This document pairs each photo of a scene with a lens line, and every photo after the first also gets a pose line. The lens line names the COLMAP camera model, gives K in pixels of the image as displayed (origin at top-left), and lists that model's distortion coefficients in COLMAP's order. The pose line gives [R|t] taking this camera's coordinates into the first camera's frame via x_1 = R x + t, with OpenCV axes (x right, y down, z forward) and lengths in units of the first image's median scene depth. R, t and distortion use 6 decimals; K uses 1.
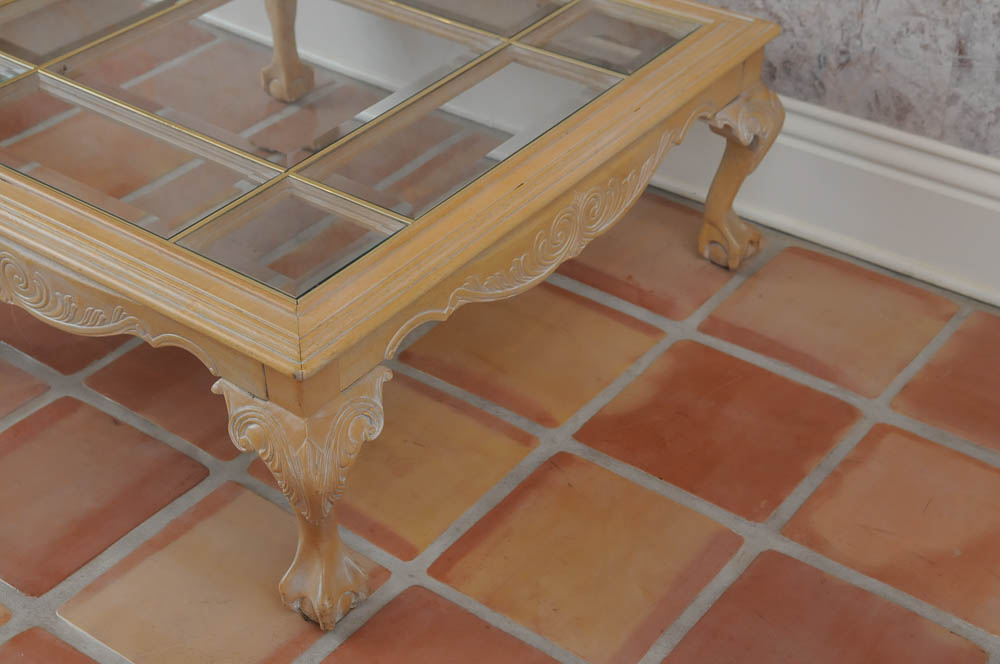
lens RADIAL K [[1571.8, 0, 500.0], [0, 1571.8, 332.0], [0, 0, 1]] dist [0.153859, 0.131780]
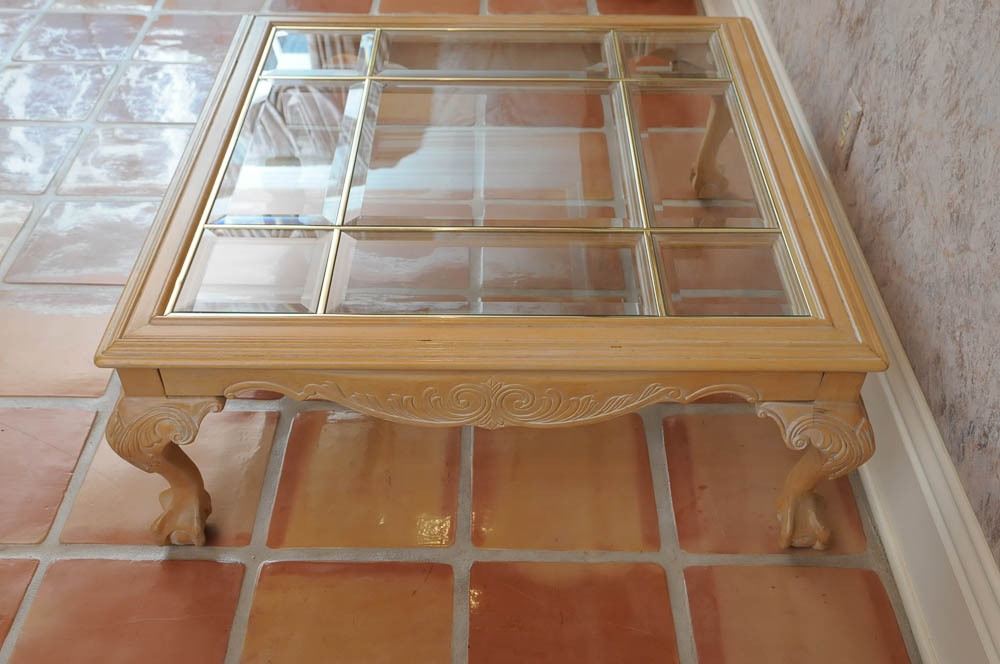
lens RADIAL K [[1037.6, 0, 500.0], [0, 1037.6, 332.0], [0, 0, 1]] dist [0.007334, 0.005683]
pose [[0.598228, 0.539746, -0.592281, 0.376852], [-0.478989, 0.833407, 0.275686, -0.261418], [0.642412, 0.118773, 0.757100, 0.414750]]
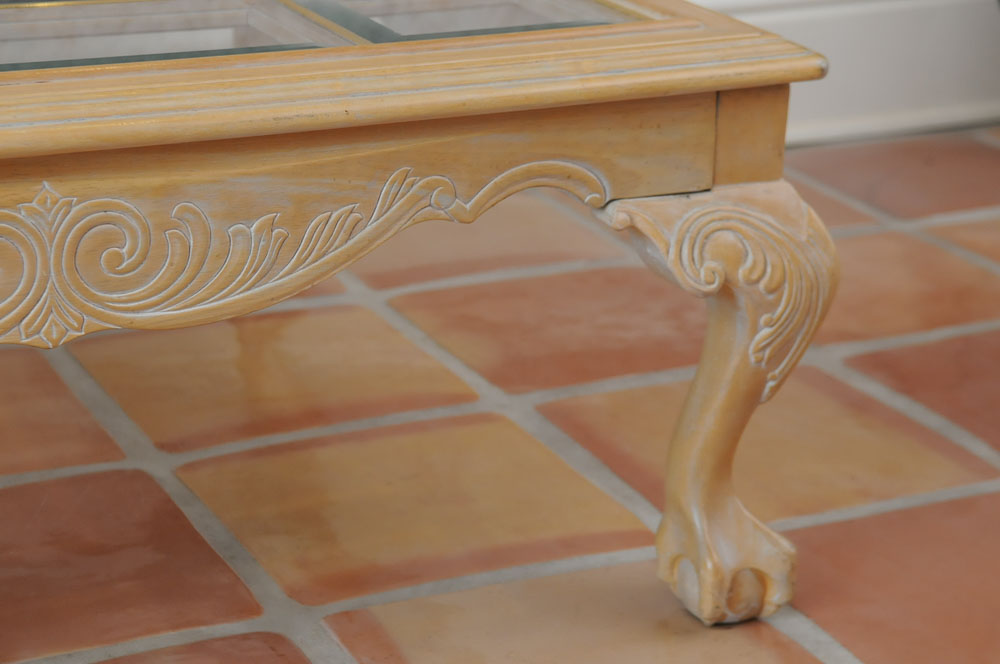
lens RADIAL K [[2318.4, 0, 529.3], [0, 2318.4, 333.1], [0, 0, 1]] dist [0.251038, -0.072818]
pose [[0.453378, -0.282528, 0.845356, -0.693831], [0.505103, 0.862882, 0.017490, 0.030457], [-0.734383, 0.419062, 0.533917, 0.453878]]
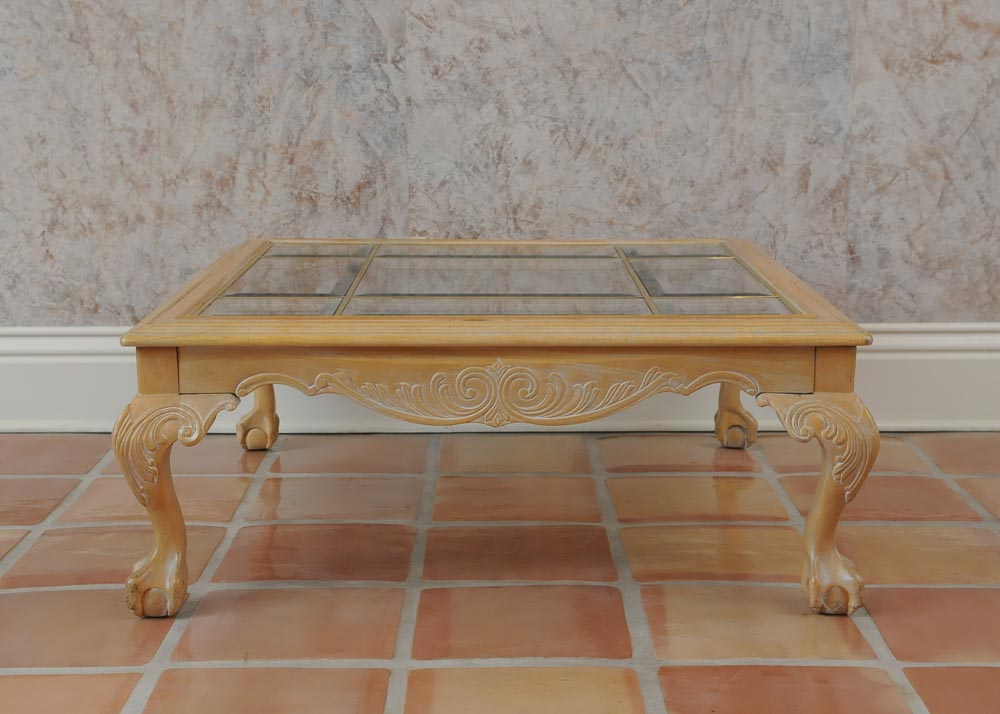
lens RADIAL K [[1648.1, 0, 500.0], [0, 1648.1, 357.0], [0, 0, 1]] dist [0.136580, -0.039081]
pose [[0.797465, -0.108499, 0.593530, -0.840312], [0.352176, 0.882446, -0.311869, 0.255236], [-0.489920, 0.457731, 0.741930, 0.097800]]
